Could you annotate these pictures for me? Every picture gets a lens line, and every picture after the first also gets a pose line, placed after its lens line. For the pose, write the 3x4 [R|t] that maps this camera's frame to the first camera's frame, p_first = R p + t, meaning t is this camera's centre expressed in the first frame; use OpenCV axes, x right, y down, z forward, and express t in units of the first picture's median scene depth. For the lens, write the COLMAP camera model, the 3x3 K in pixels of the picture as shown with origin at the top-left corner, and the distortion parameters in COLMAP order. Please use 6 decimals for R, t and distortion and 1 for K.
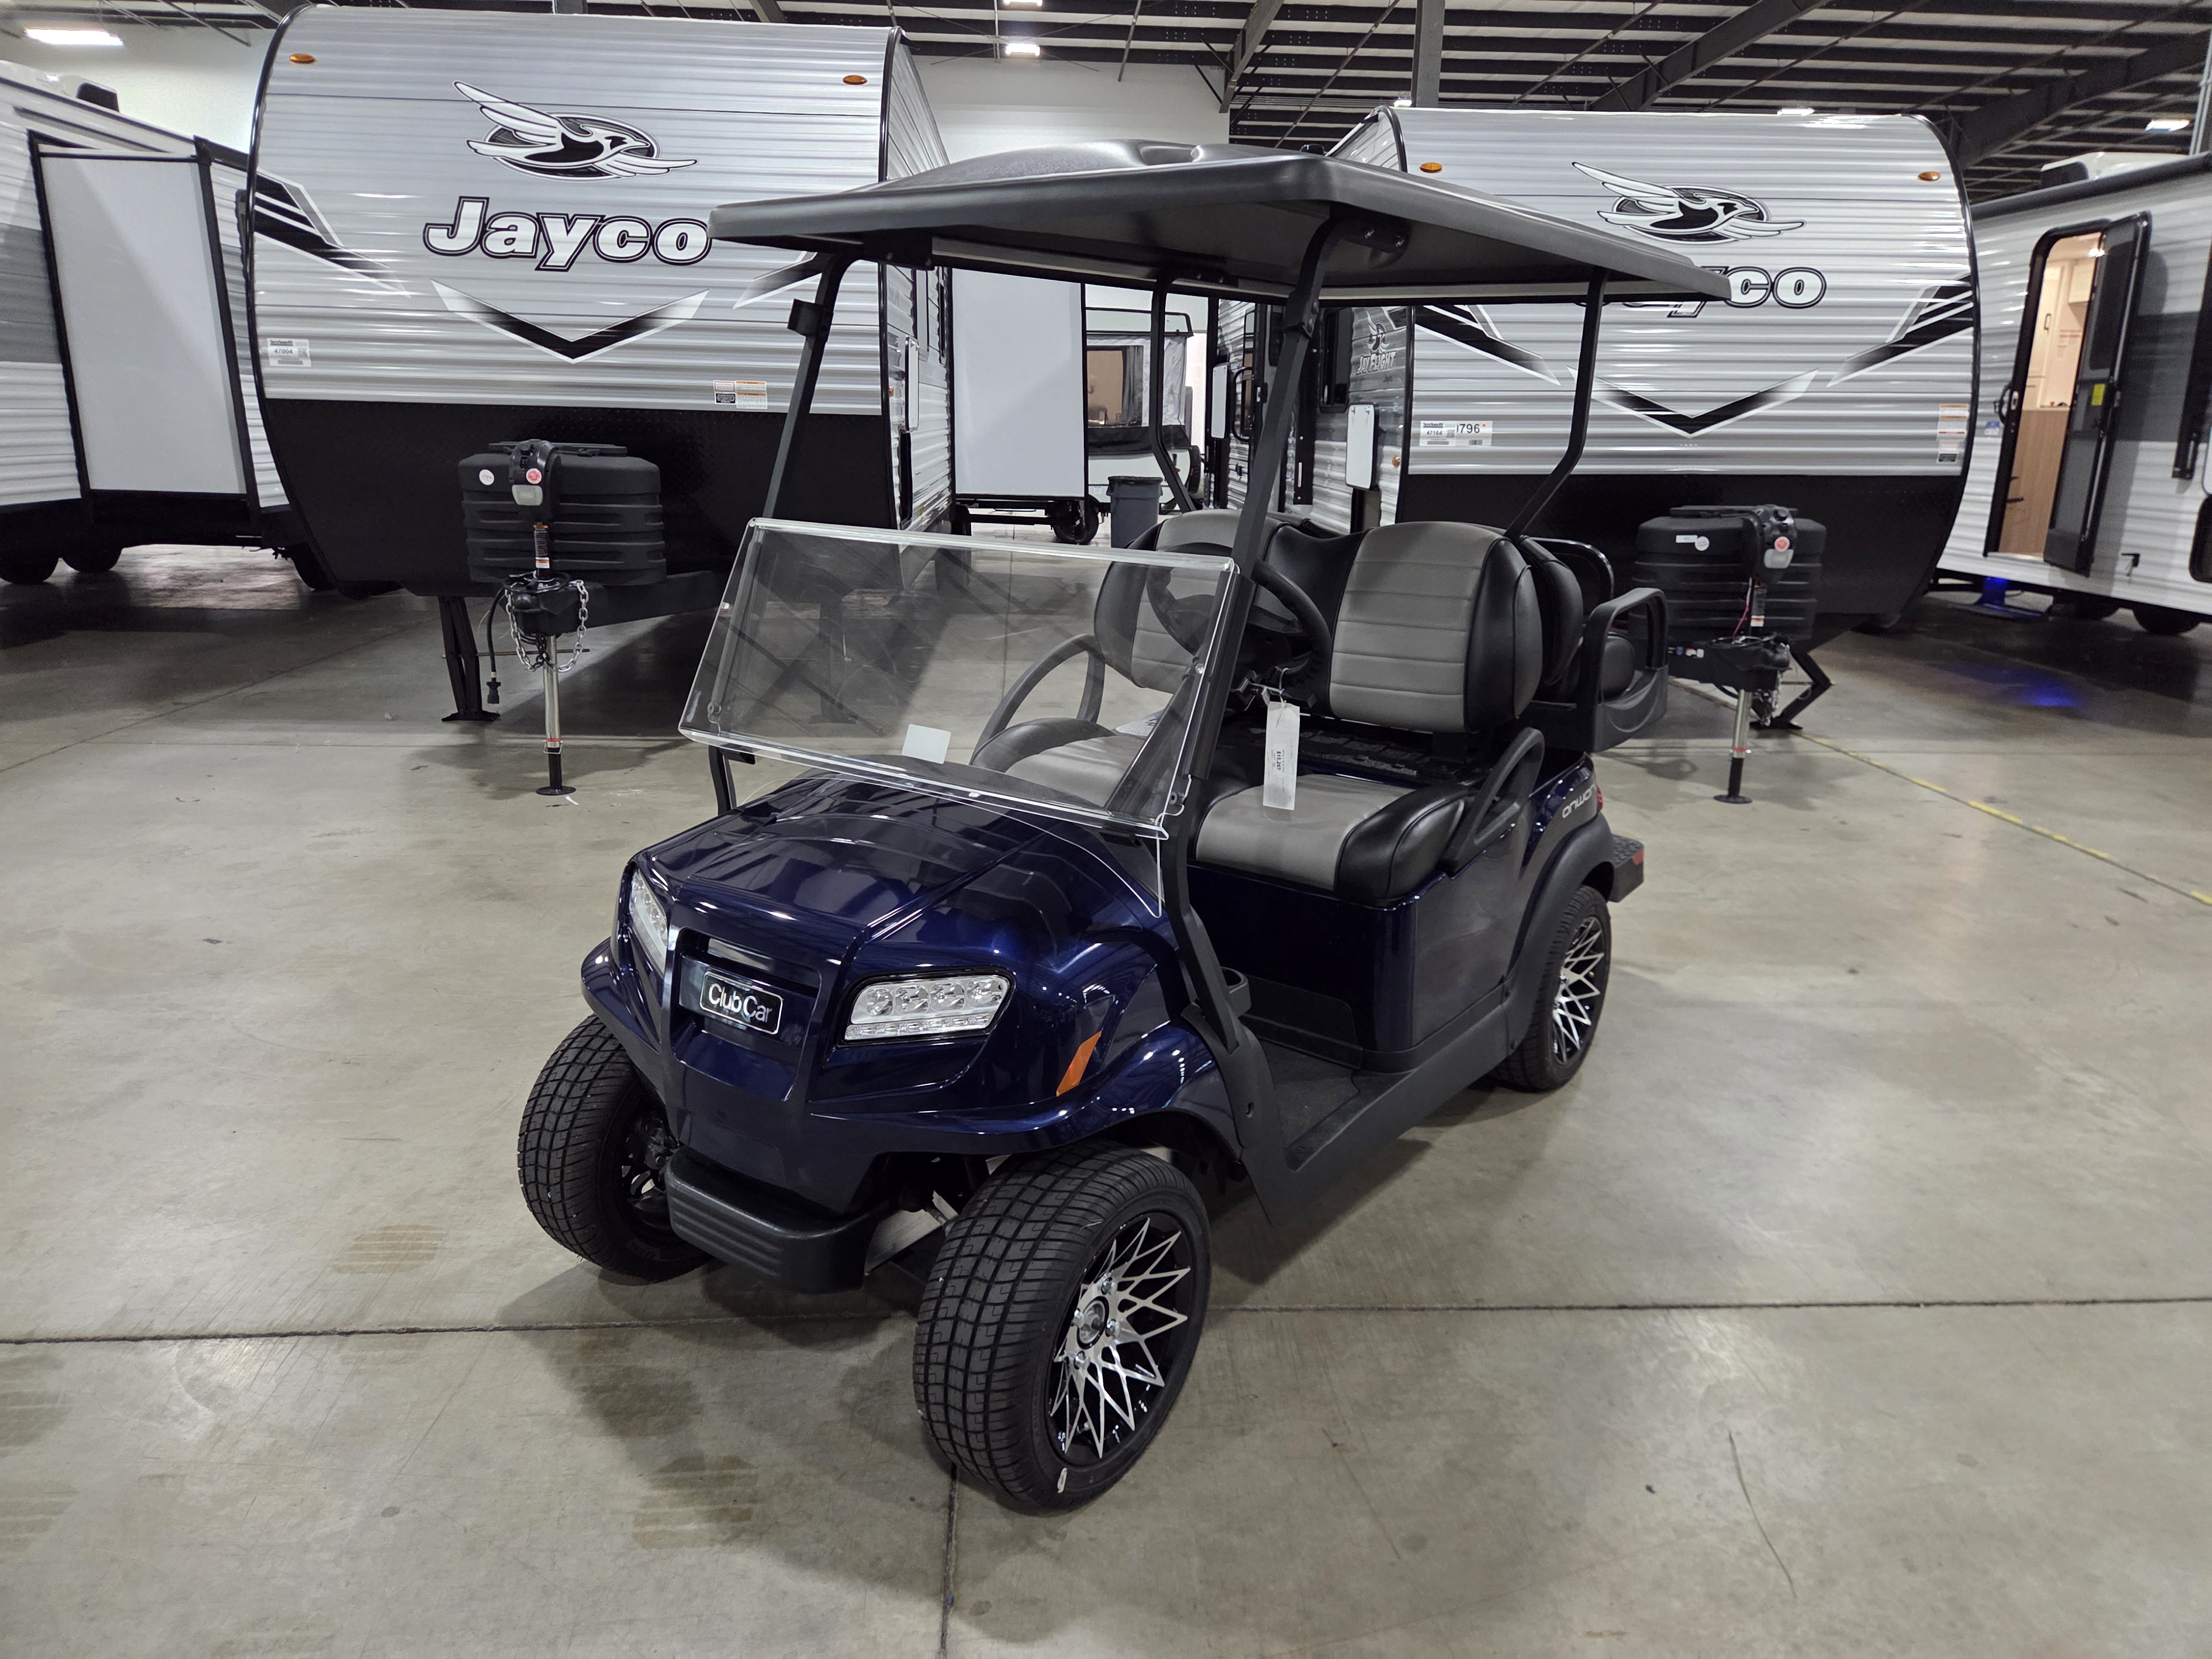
lens RADIAL K [[1510.0, 0, 1093.5], [0, 1510.0, 787.8], [0, 0, 1]] dist [0.074568, -0.071910]
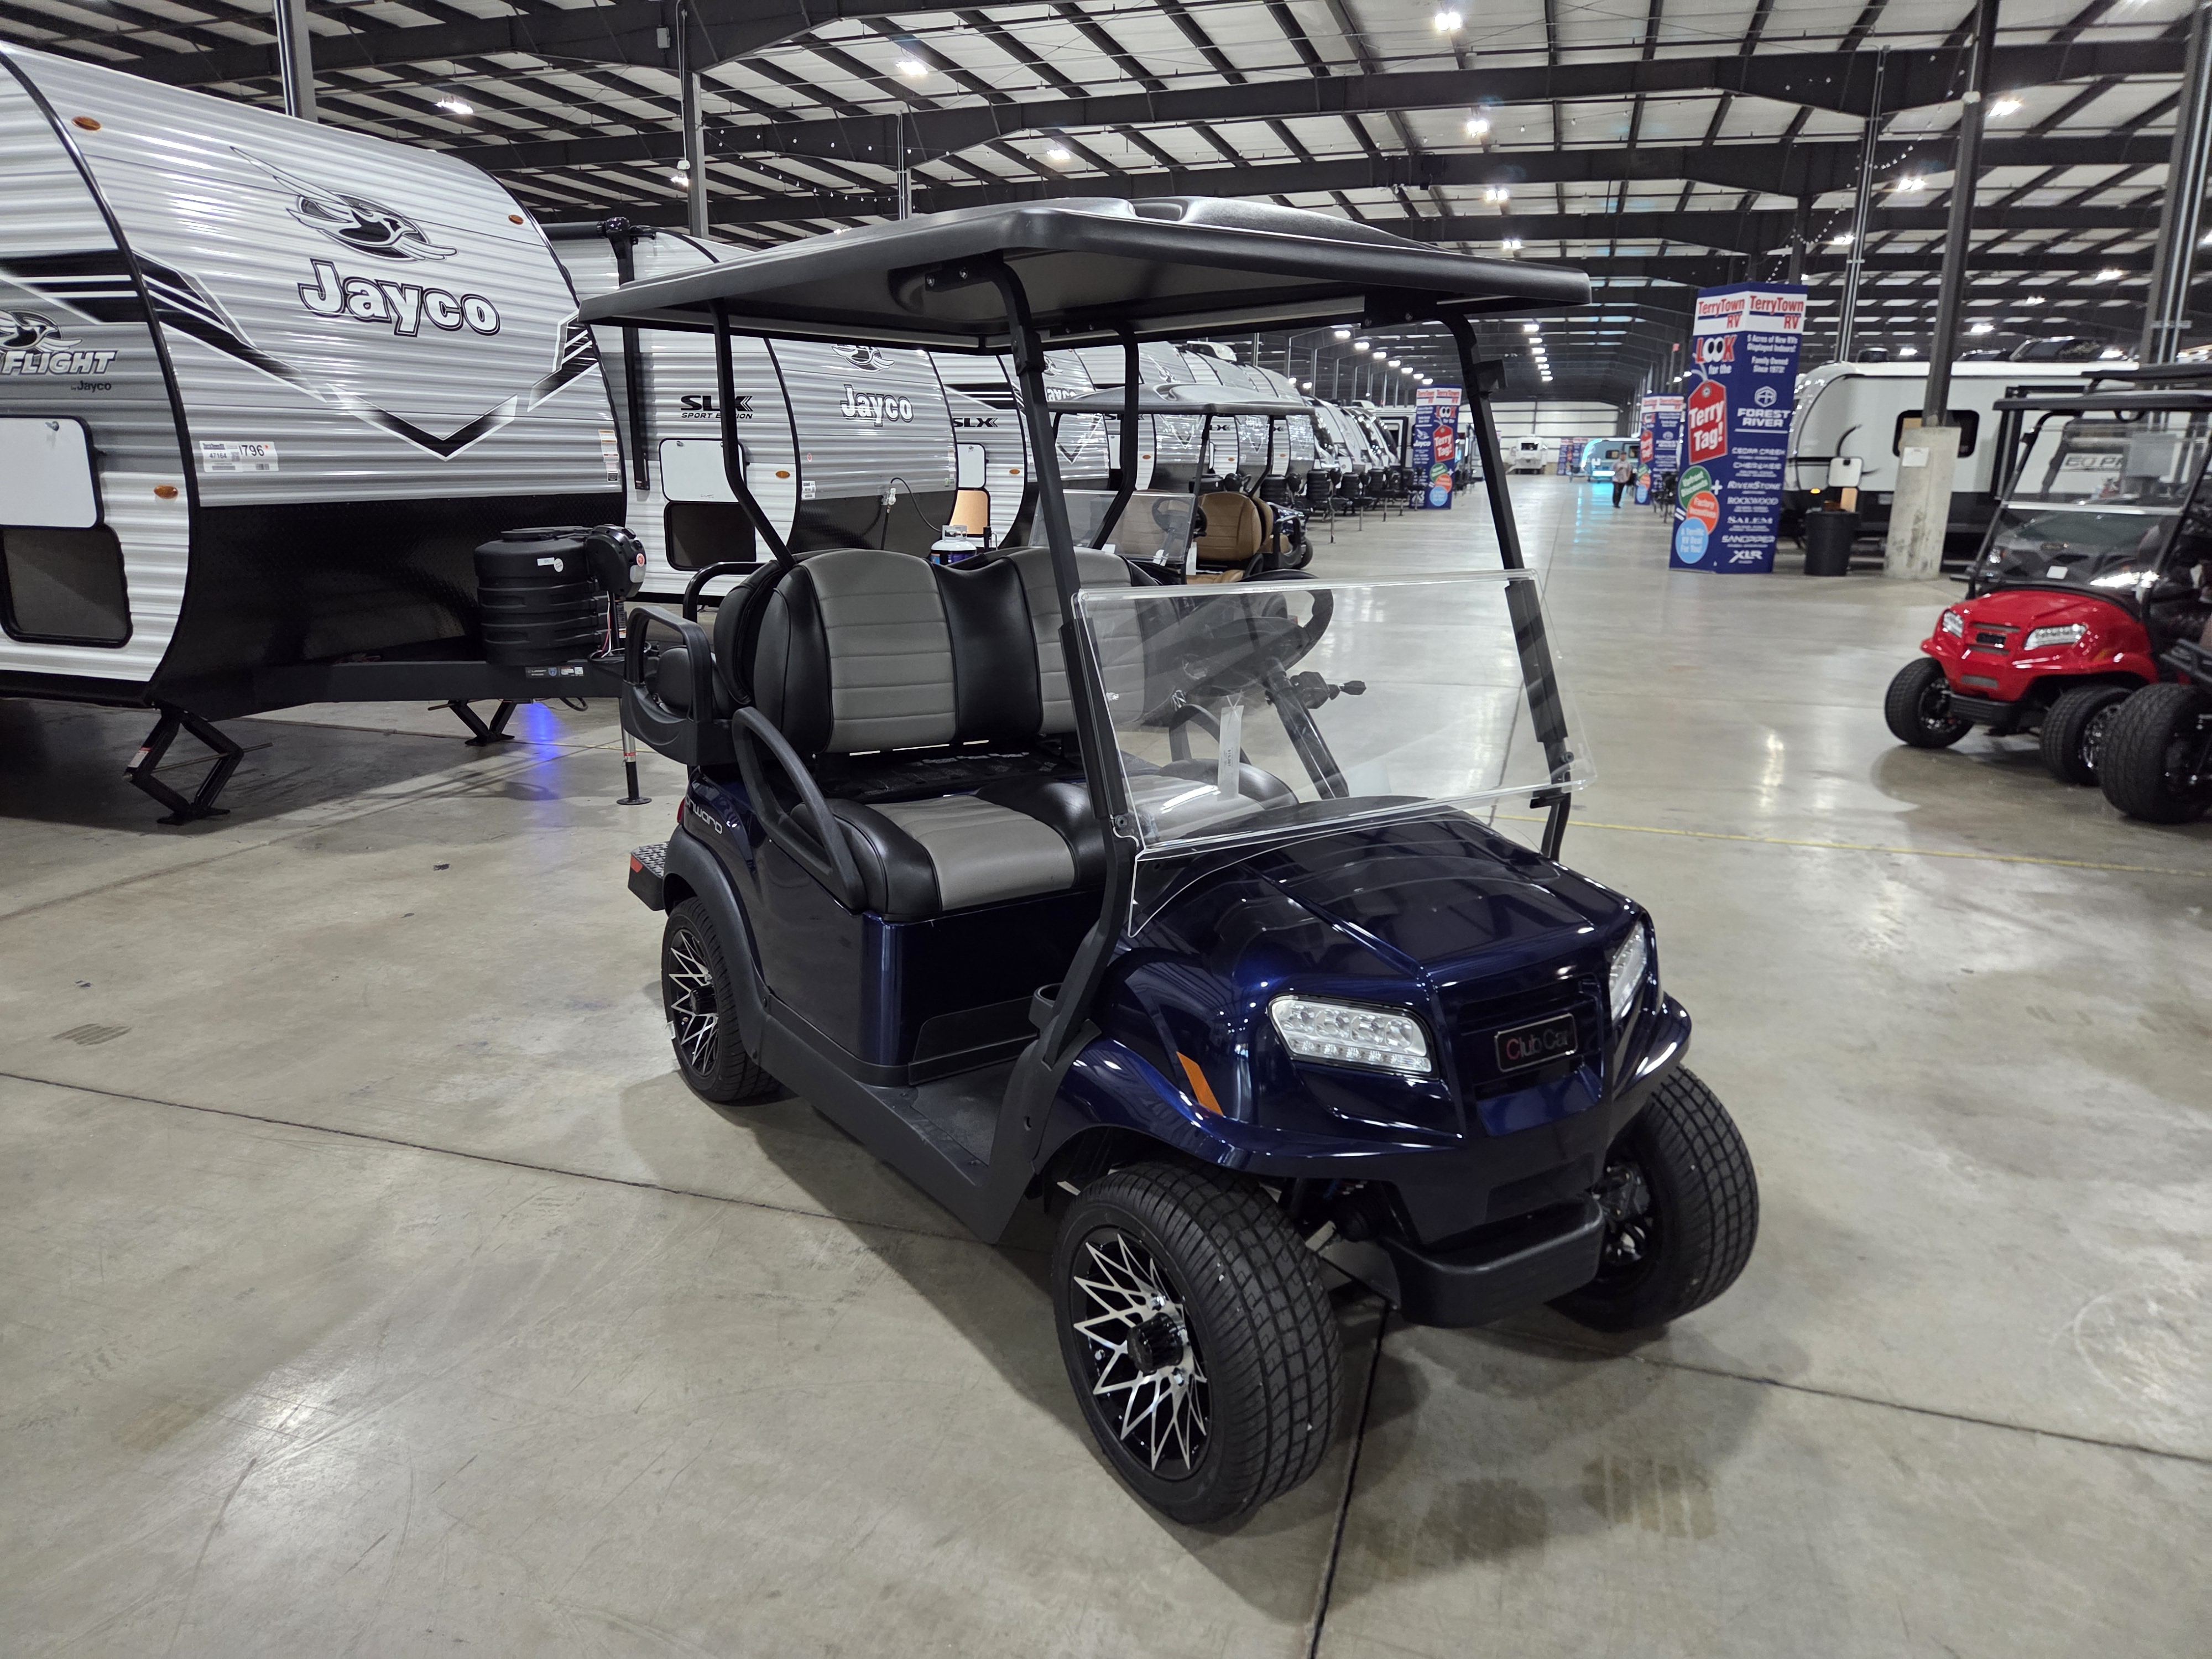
lens RADIAL K [[1491.9, 0, 1104.0], [0, 1491.9, 794.1], [0, 0, 1]] dist [0.065403, -0.064093]
pose [[0.345751, -0.216383, 0.913036, -0.394531], [0.214748, 0.965469, 0.147488, -0.075209], [-0.913422, 0.145078, 0.380280, 0.279998]]
